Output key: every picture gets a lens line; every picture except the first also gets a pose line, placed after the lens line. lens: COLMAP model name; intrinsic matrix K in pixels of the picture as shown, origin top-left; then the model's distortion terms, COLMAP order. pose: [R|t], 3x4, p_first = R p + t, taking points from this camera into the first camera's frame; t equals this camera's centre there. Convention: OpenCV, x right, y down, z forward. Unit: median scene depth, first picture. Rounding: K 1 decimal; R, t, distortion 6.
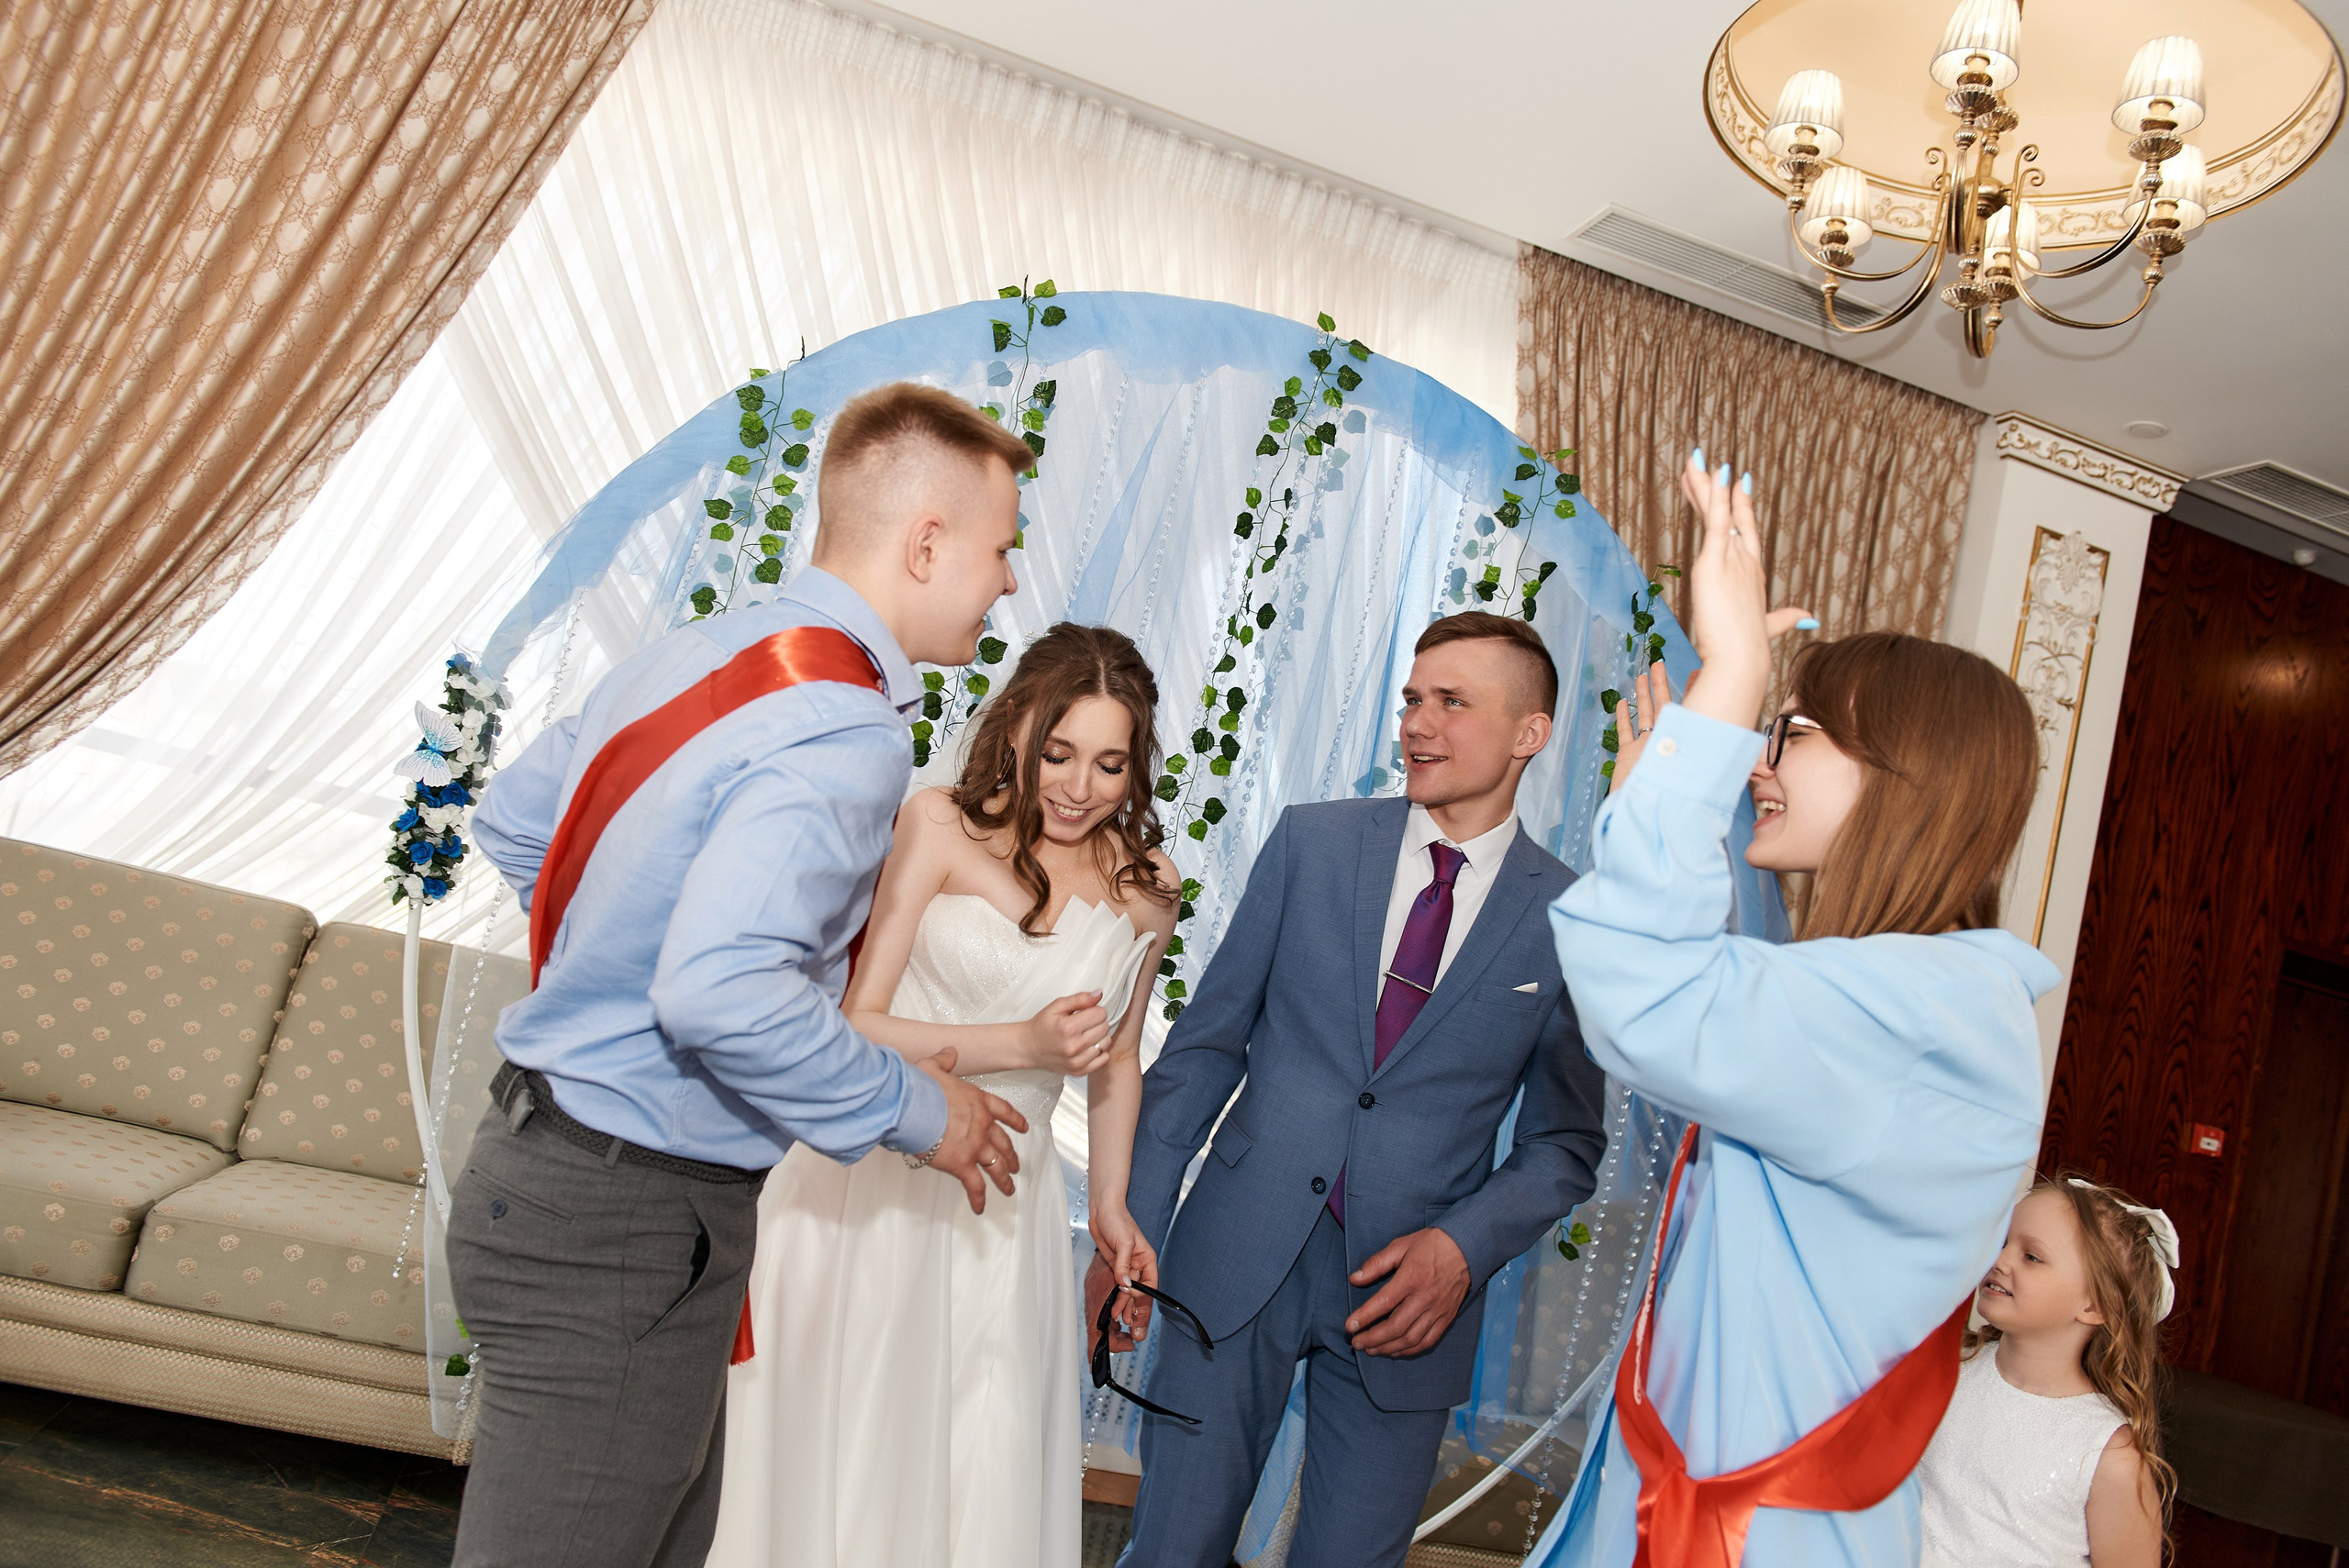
lens RADIAL K [[1799.5, 0, 1187.3], [0, 1799.5, 780.9], [0, 0, 1]] dist [-0.030155, -0.001036]
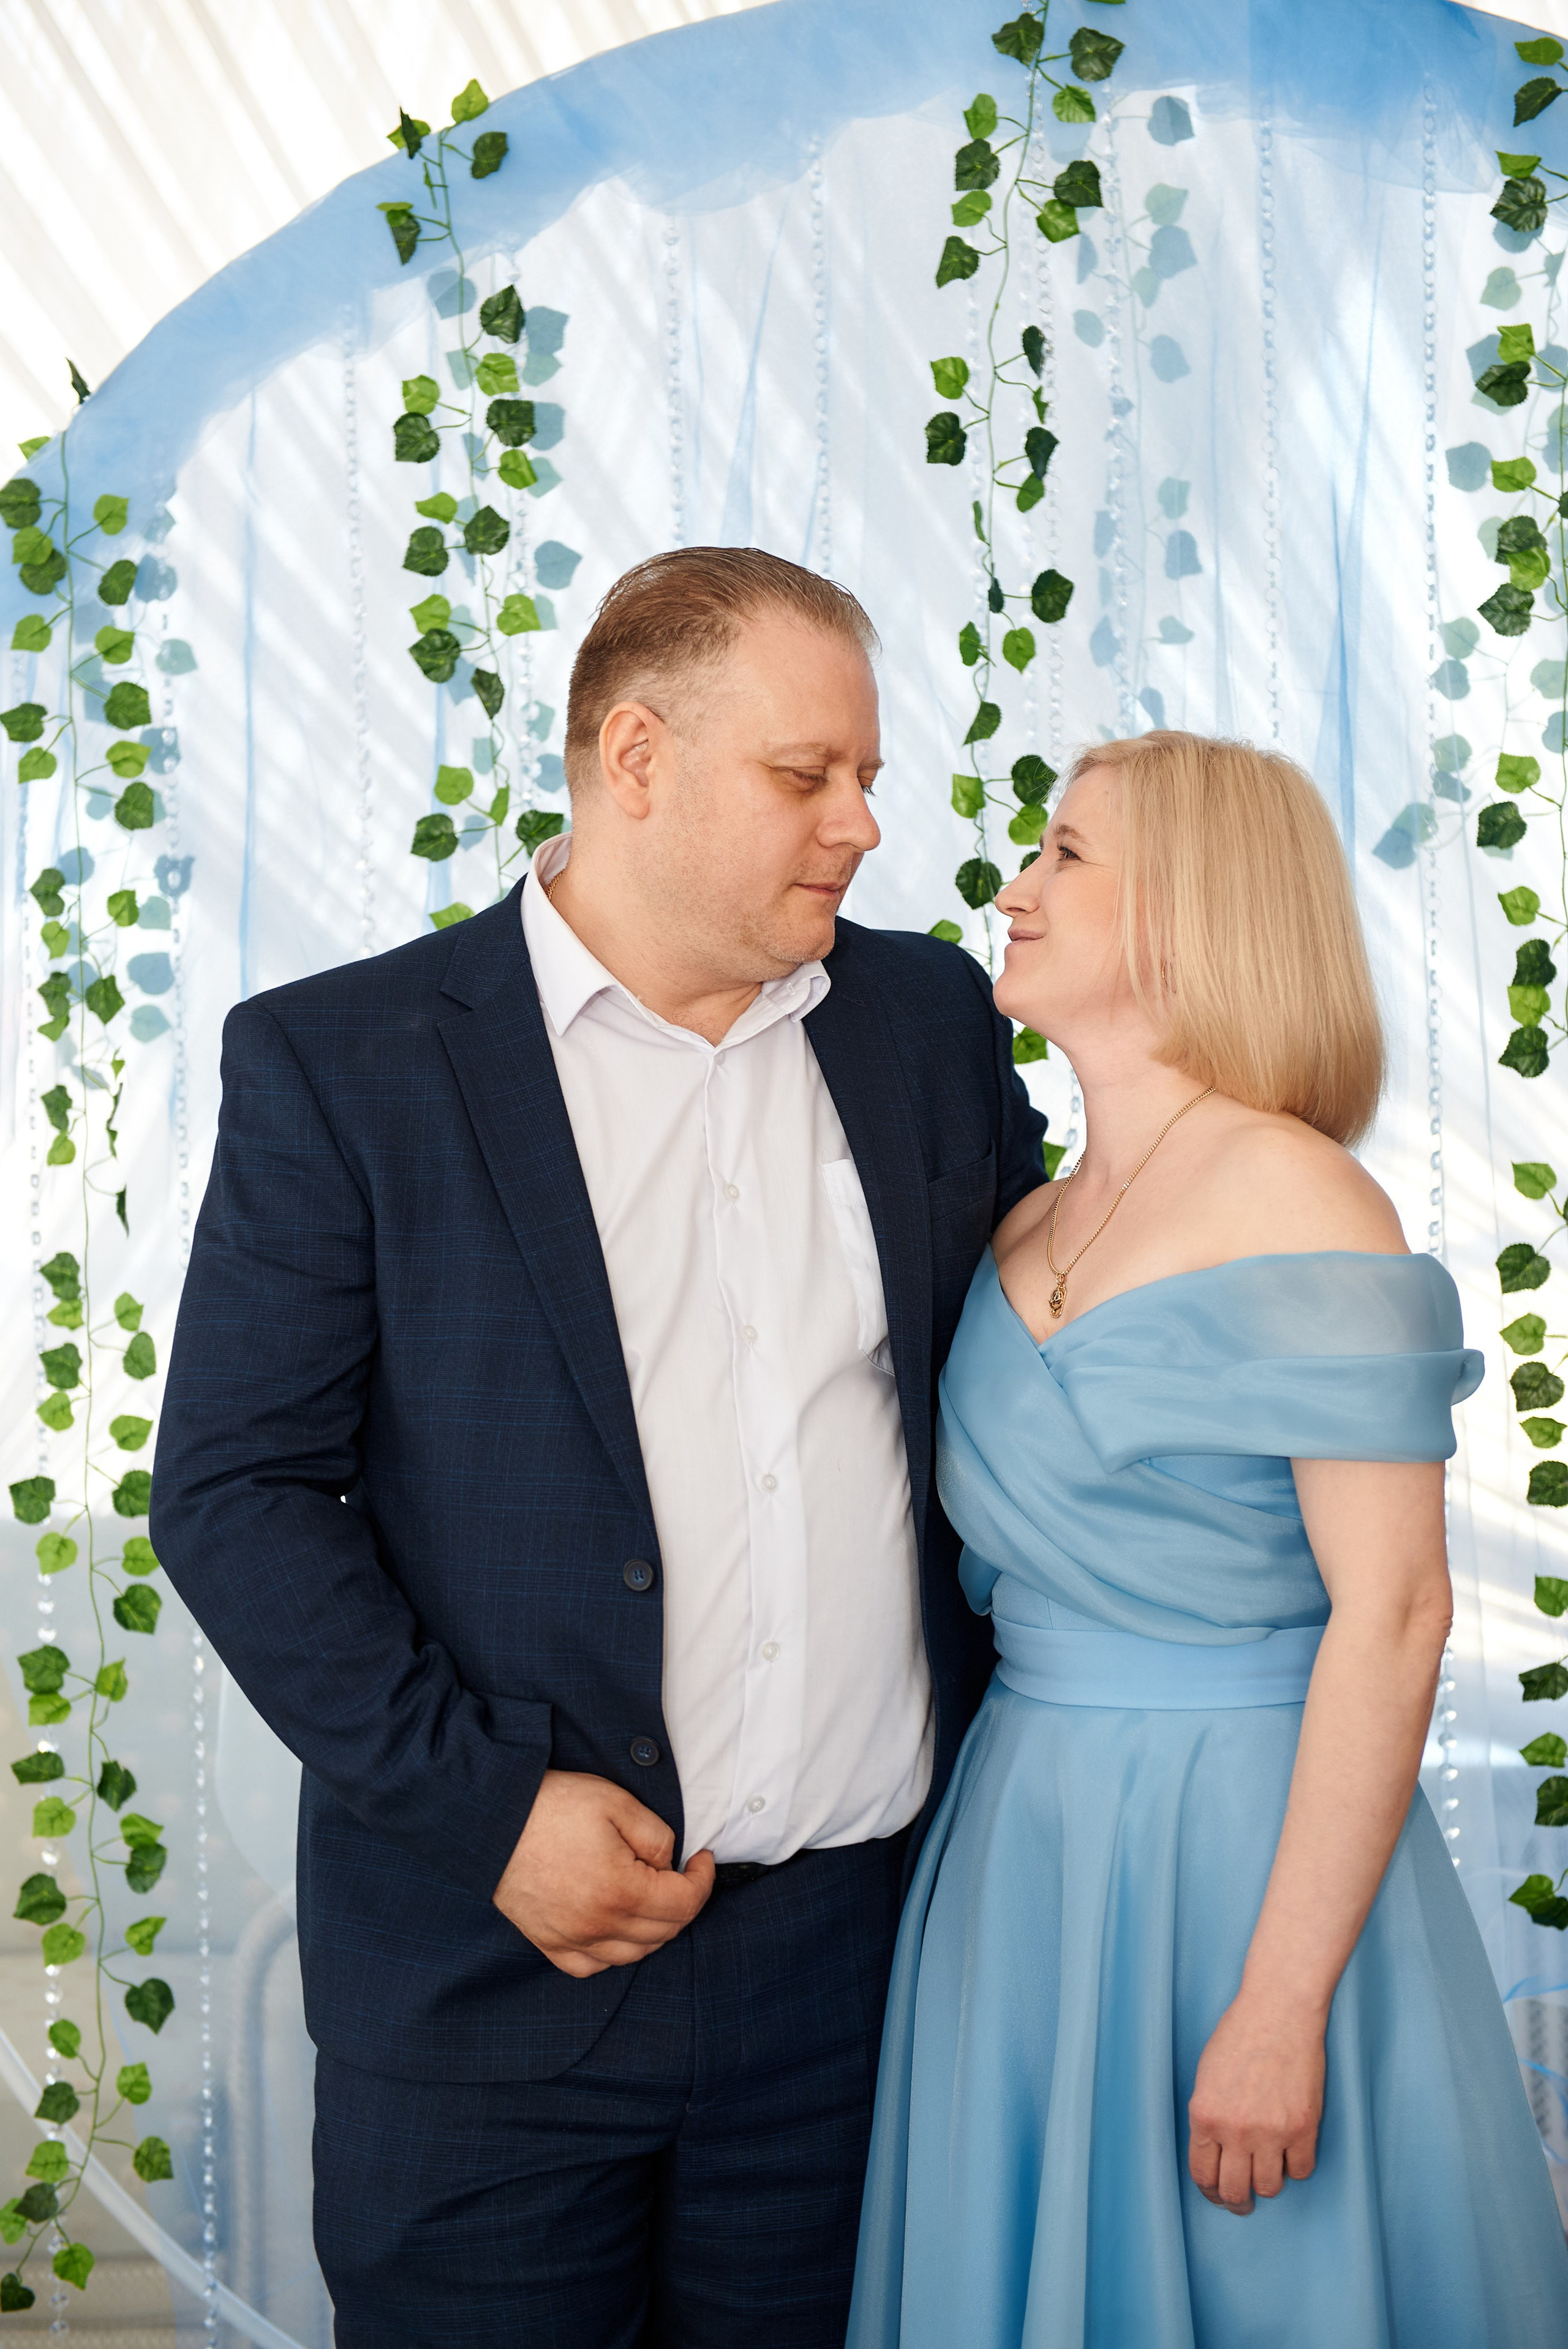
lens RADIAL K [[3881.3, 0, 763.8], [0, 3881.3, 1161.0], [0, 0, 1]] dist [0.165058, 0.000000]
pose [[0.901367, -0.249387, -0.354039, 0.255939], [0.283425, 0.957848, 0.046872, -0.011877], [0.327427, -0.142593, 0.934055, -0.046645]]
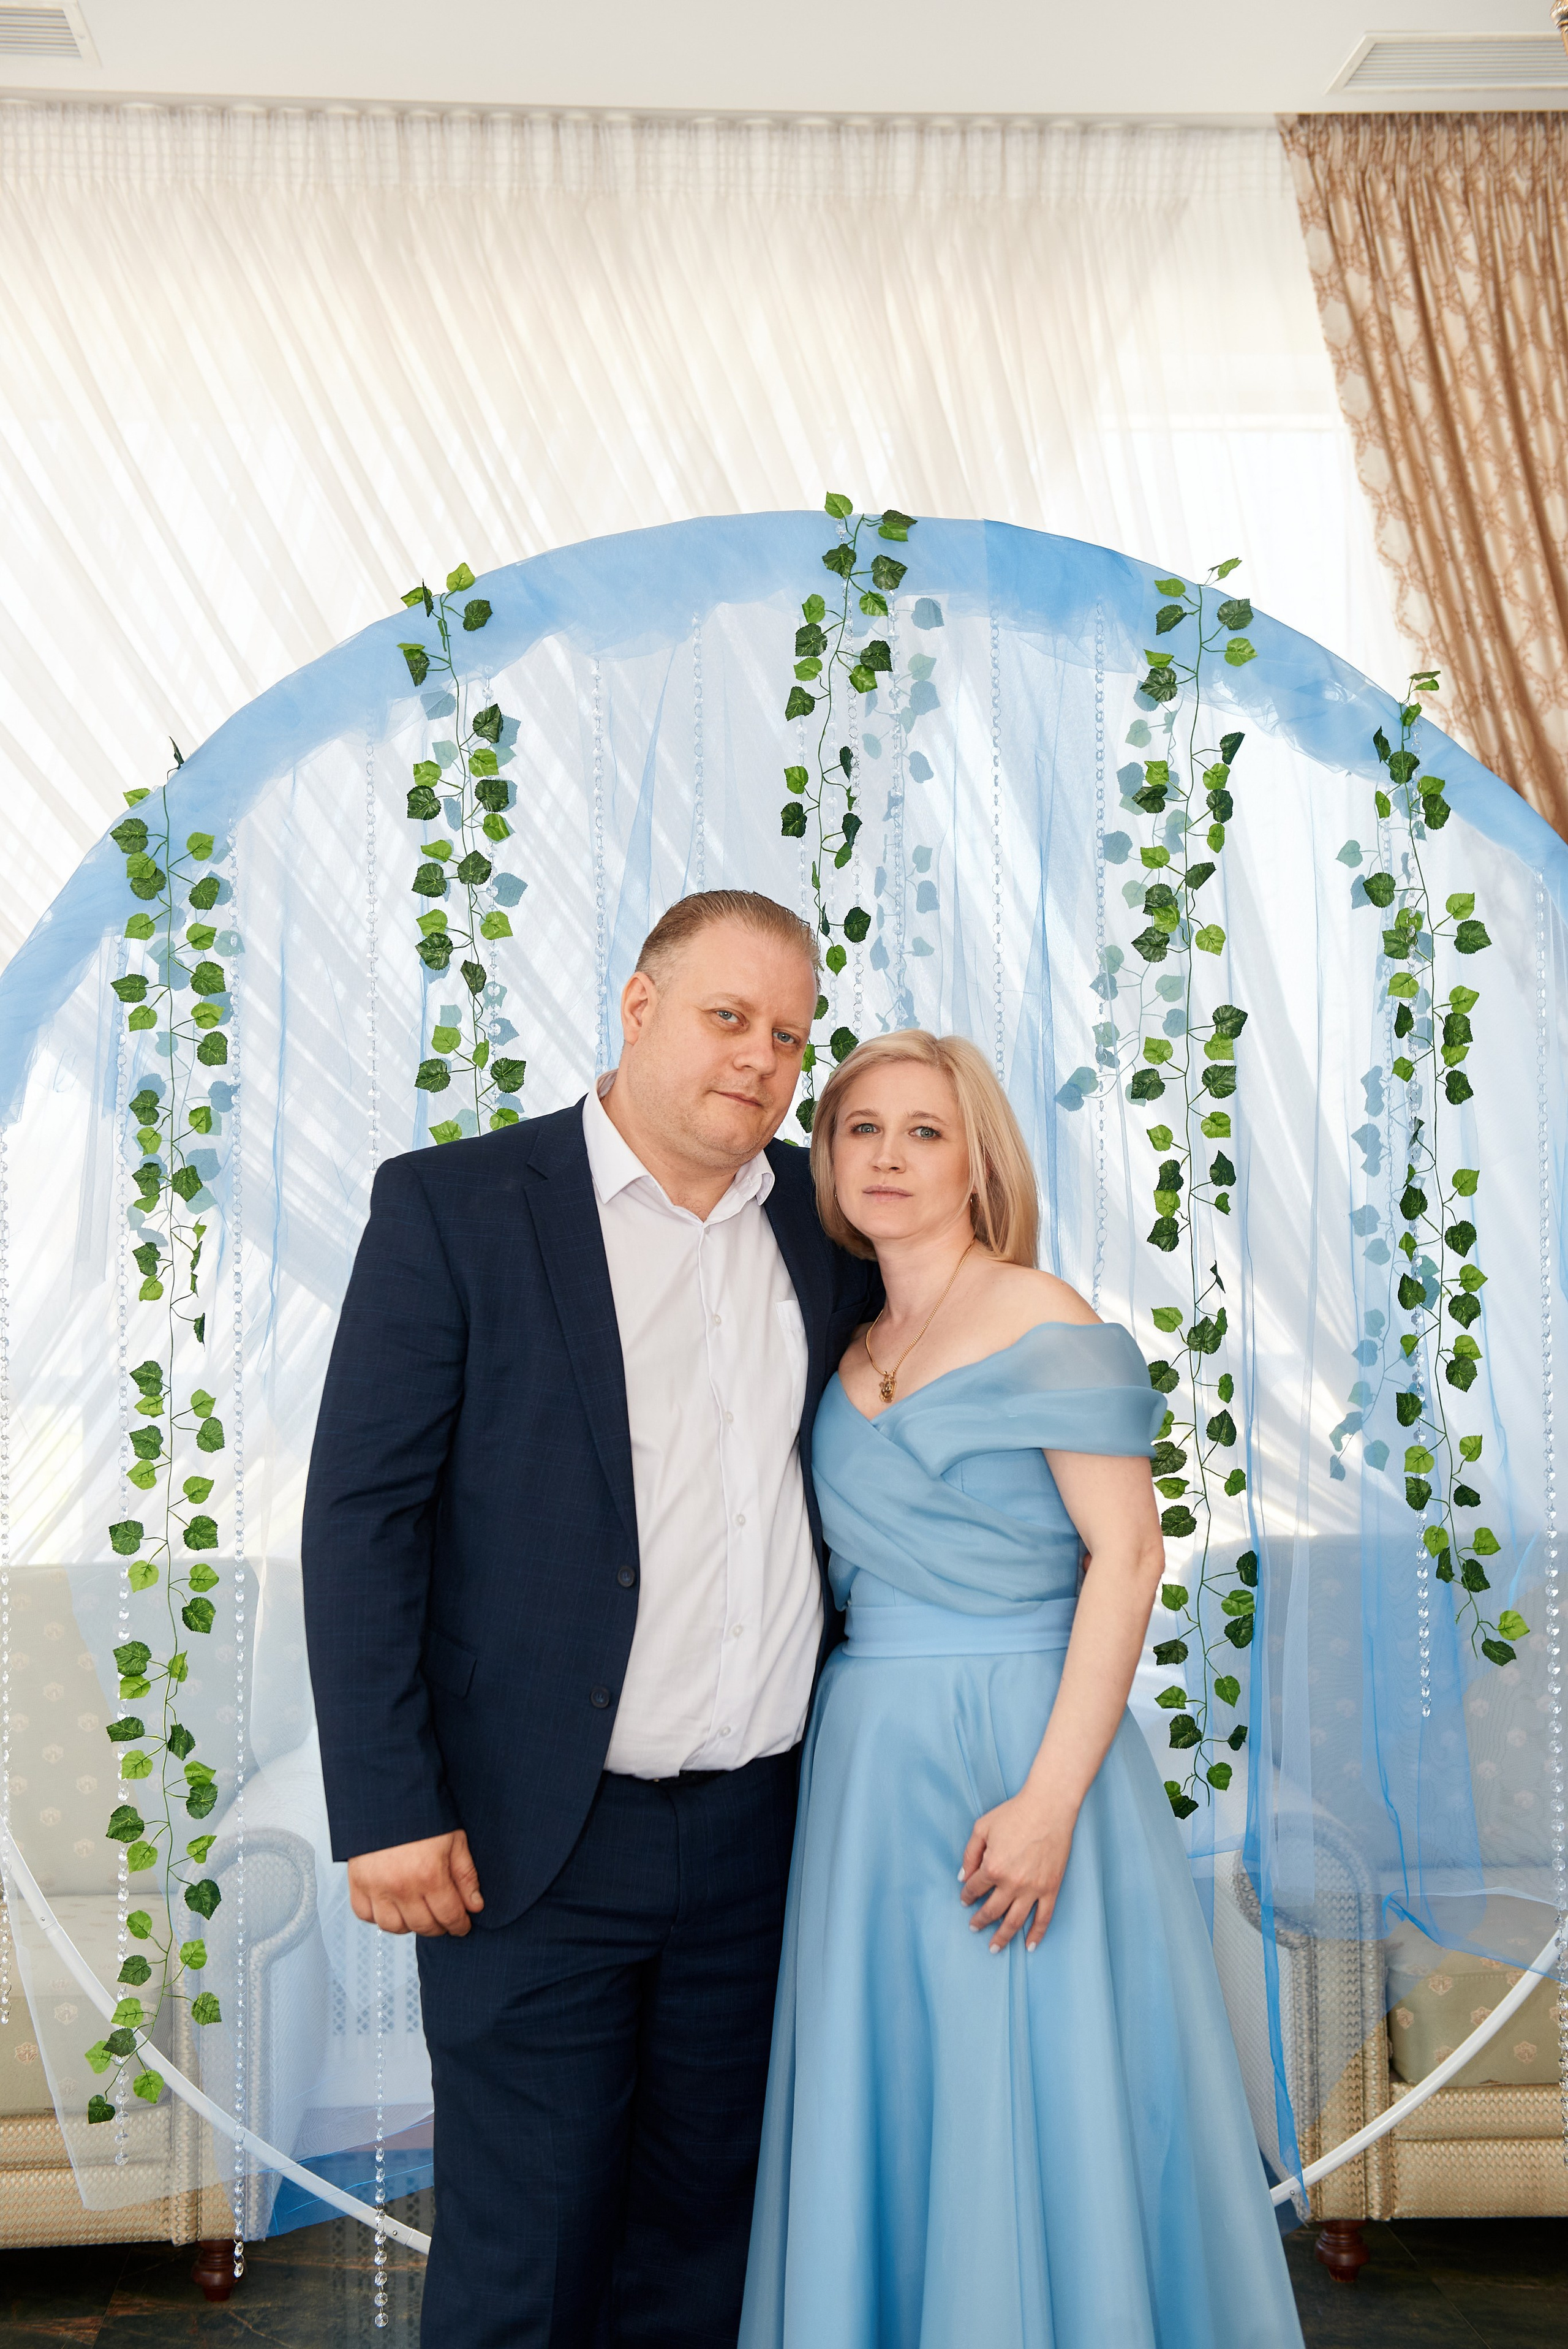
lens RADIAL K [[3205.0, 0, 794.2], [0, 3205.0, 1171.7], [0, 0, 1]] dist [0.160440, 0.000000]
pose [[0.950586, -0.249765, -0.184402, 0.193776], [0.262179, 0.963926, 0.045924, -0.049135], [0.166279, -0.092001, 0.981777, -0.259340]]
